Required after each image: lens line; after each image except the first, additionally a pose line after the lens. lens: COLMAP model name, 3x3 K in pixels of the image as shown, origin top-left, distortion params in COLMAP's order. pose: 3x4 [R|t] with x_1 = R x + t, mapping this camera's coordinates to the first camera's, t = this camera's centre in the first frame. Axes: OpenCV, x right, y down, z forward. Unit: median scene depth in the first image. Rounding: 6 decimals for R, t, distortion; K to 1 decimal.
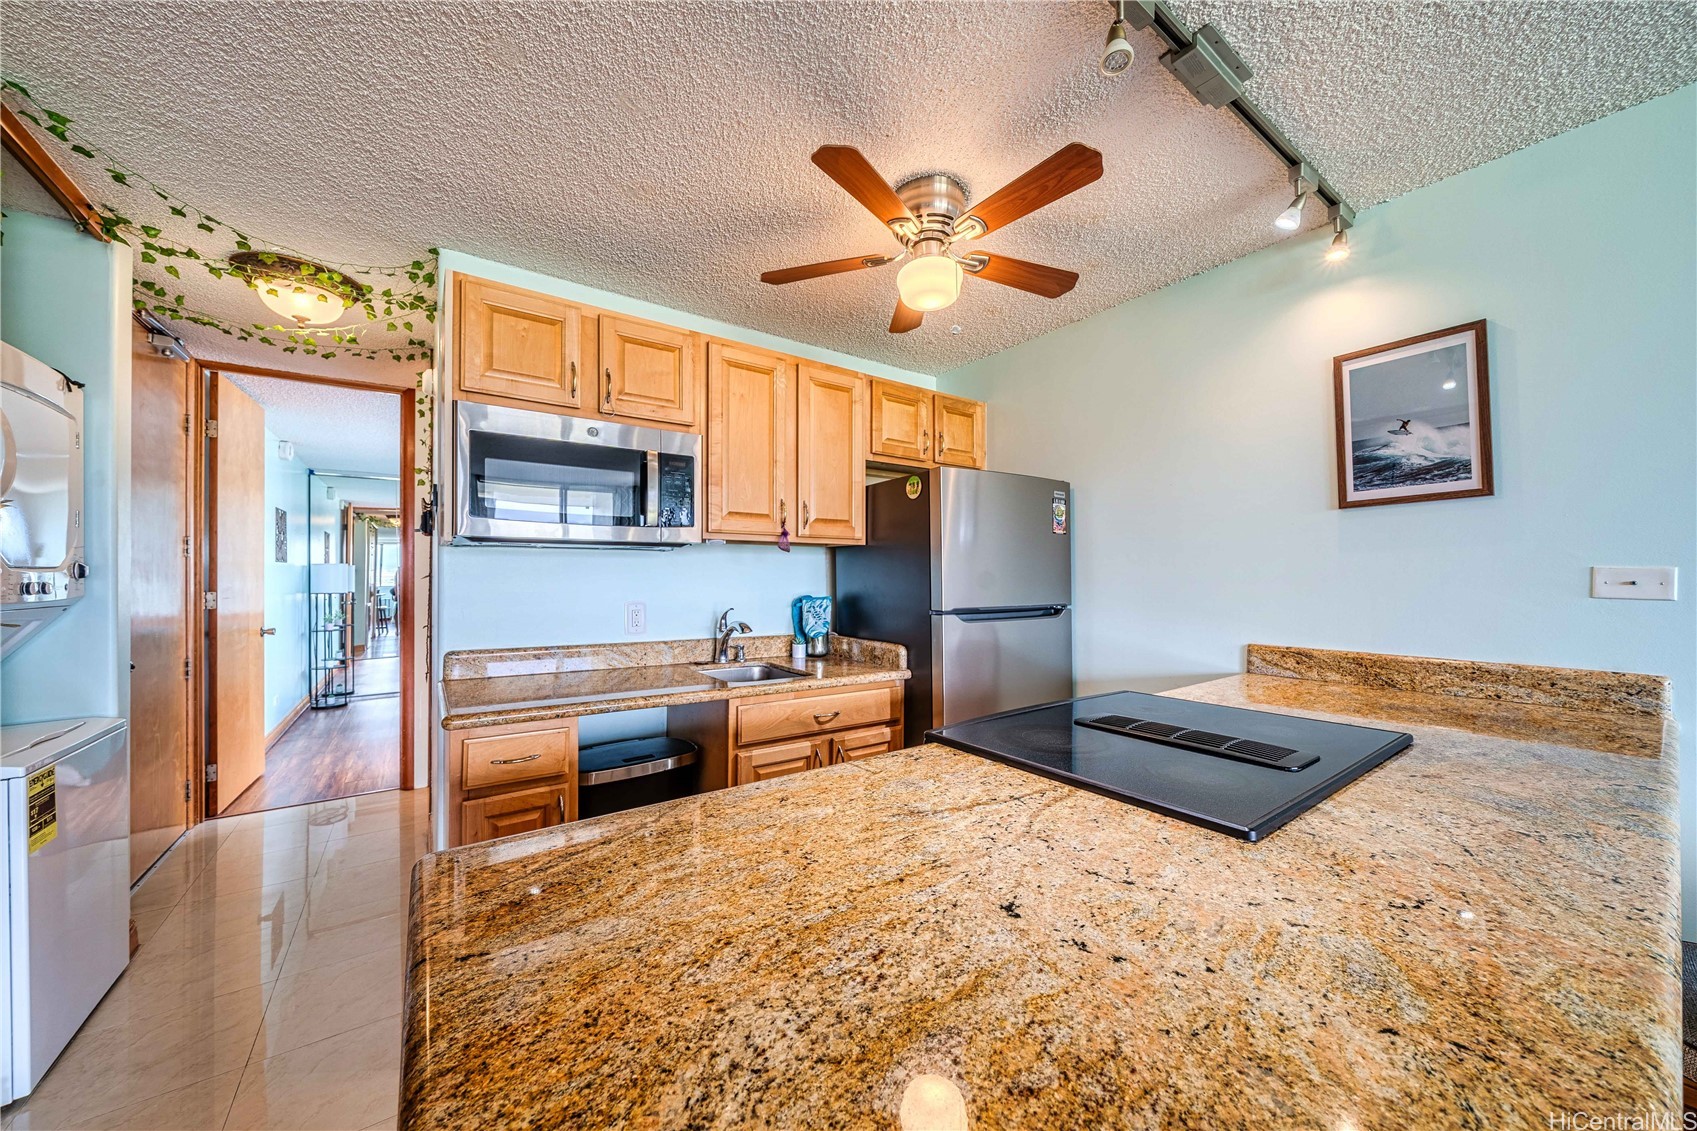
lens RADIAL K [[600.3, 0, 884.4], [0, 600.3, 583.5], [0, 0, 1]] dist [-0.010583, 0.001680]
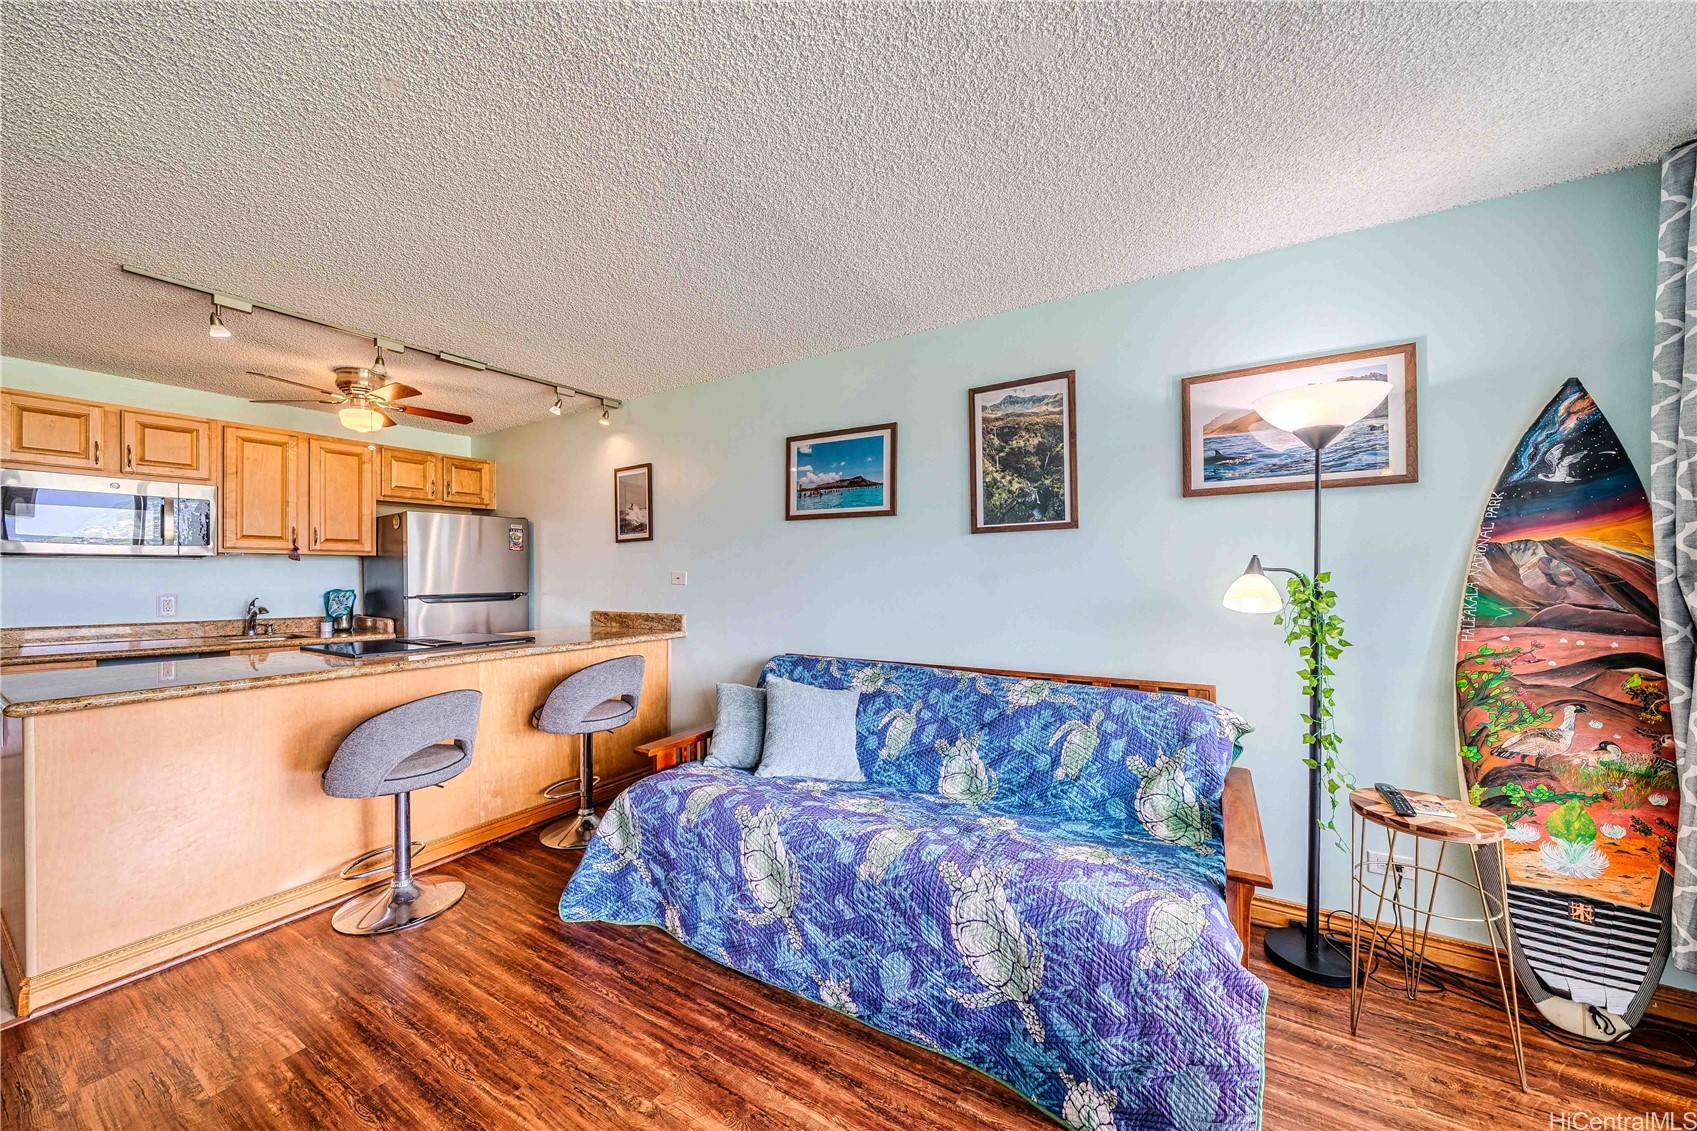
lens RADIAL K [[600.3, 0, 882.3], [0, 600.3, 575.2], [0, 0, 1]] dist [-0.010583, 0.001680]
pose [[0.924053, -0.000743, 0.382264, 0.703244], [0.005828, 0.999909, -0.012143, 0.014882], [-0.382221, 0.013449, 0.923973, -1.087433]]
